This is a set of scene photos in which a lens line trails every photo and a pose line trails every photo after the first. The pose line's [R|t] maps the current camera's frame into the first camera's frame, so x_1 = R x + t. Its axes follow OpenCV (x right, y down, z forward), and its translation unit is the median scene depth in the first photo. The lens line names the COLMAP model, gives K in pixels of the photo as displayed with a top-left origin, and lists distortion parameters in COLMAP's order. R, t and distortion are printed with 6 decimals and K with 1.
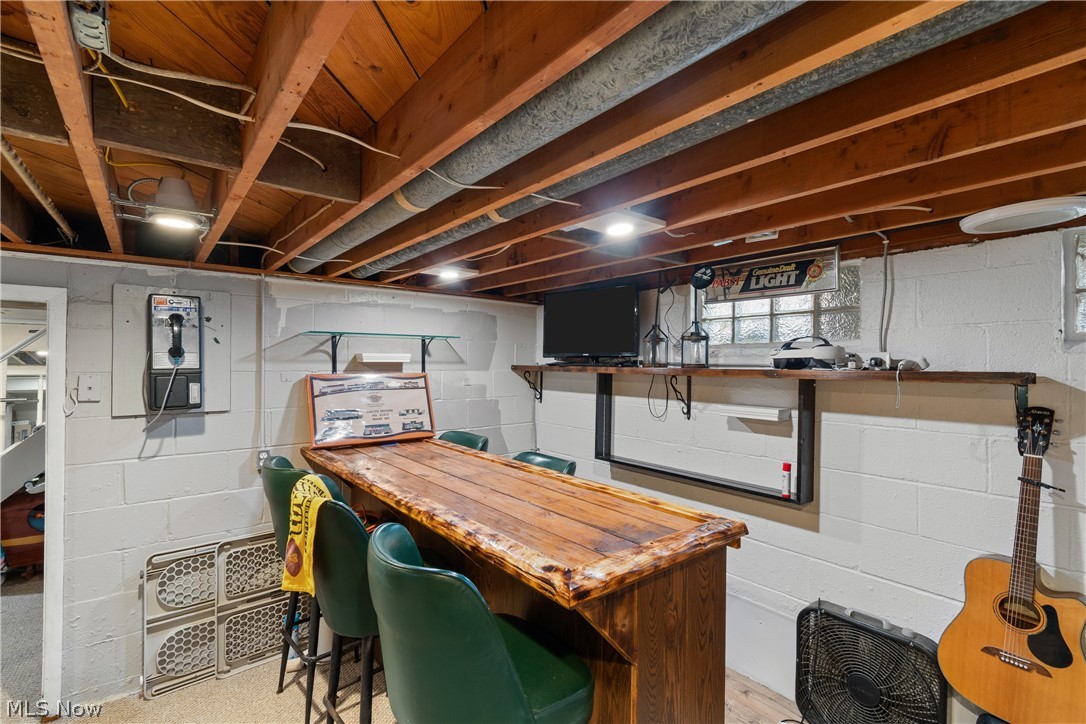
lens RADIAL K [[483.9, 0, 538.4], [0, 483.9, 362.0], [0, 0, 1]] dist [0.000843, -0.001206]
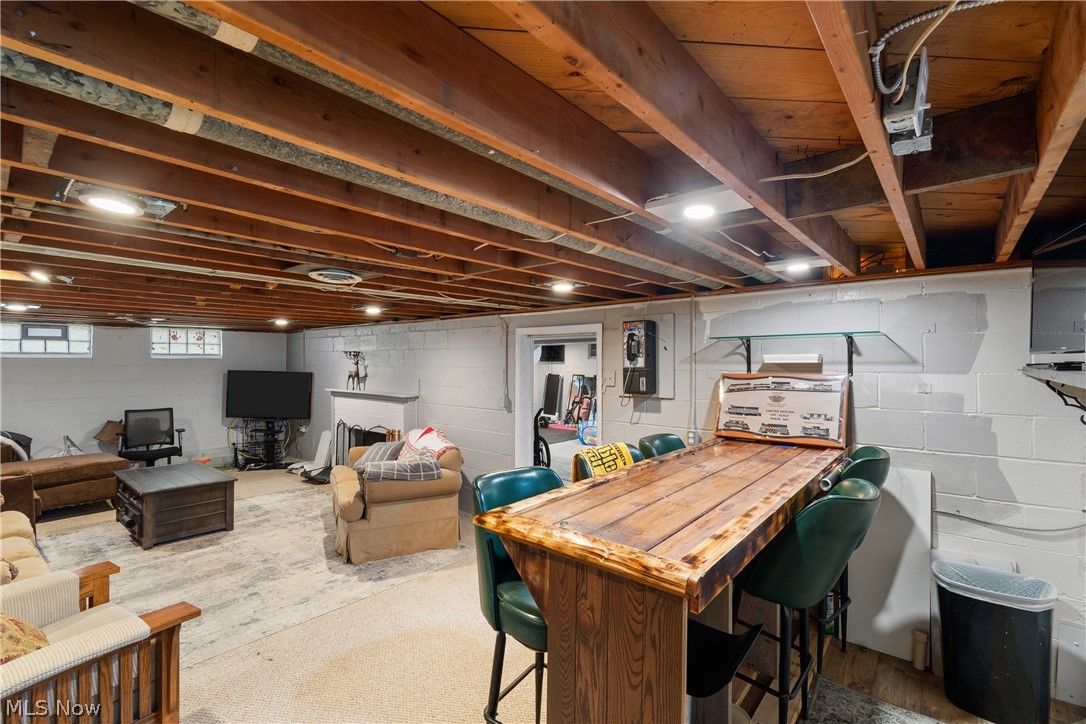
lens RADIAL K [[483.9, 0, 546.5], [0, 483.9, 361.0], [0, 0, 1]] dist [0.000843, -0.001206]
pose [[0.191875, -0.007519, -0.981391, 0.581718], [0.004848, 0.999966, -0.006713, 0.000596], [0.981407, -0.003470, 0.191905, 0.334280]]
